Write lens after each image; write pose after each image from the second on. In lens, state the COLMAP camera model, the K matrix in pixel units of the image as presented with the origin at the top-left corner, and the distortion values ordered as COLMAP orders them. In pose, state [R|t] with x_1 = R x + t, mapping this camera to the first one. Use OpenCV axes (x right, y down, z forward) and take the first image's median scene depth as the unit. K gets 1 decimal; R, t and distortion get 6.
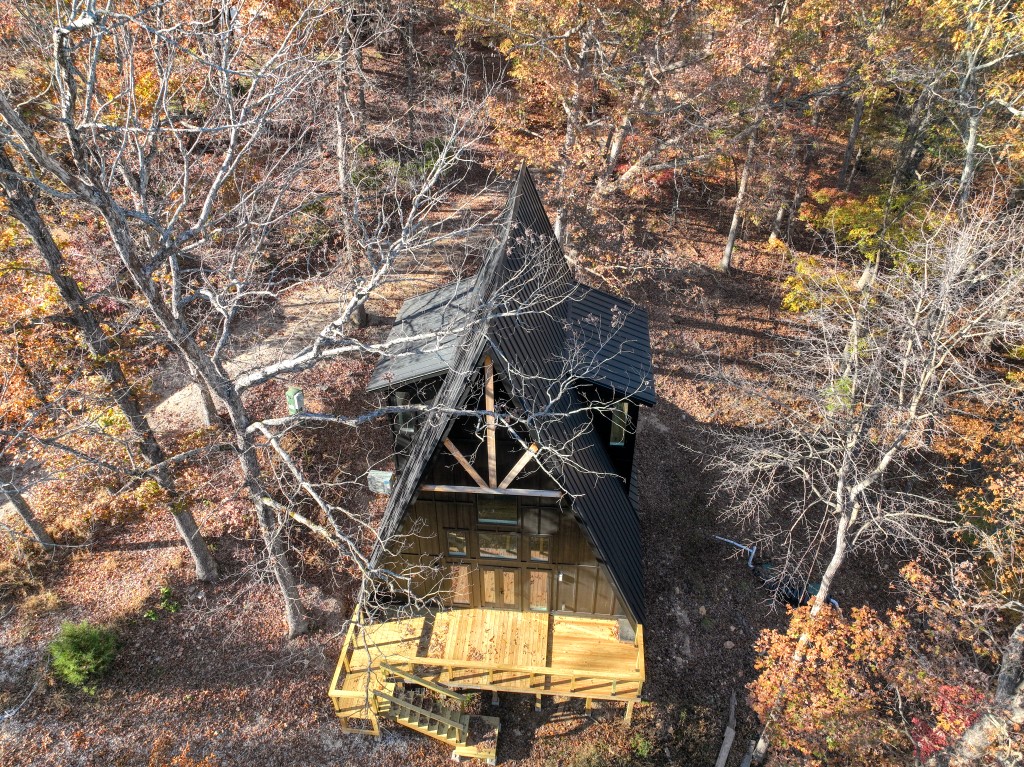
lens RADIAL K [[711.0, 0, 512.8], [0, 711.0, 369.1], [0, 0, 1]] dist [0.001317, -0.000483]
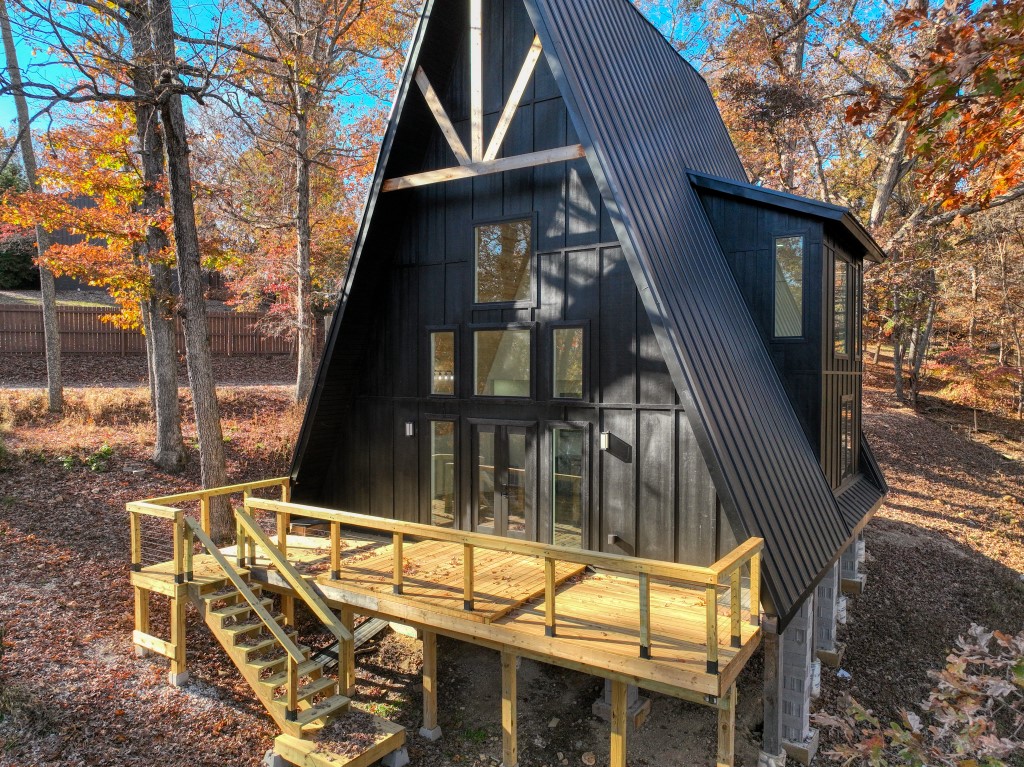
lens RADIAL K [[711.0, 0, 512.8], [0, 711.0, 369.1], [0, 0, 1]] dist [0.001317, -0.000483]
pose [[0.882872, 0.008123, -0.469544, 0.268383], [-0.282452, 0.807971, -0.517110, 0.582648], [0.375178, 0.589166, 0.715629, 0.665927]]
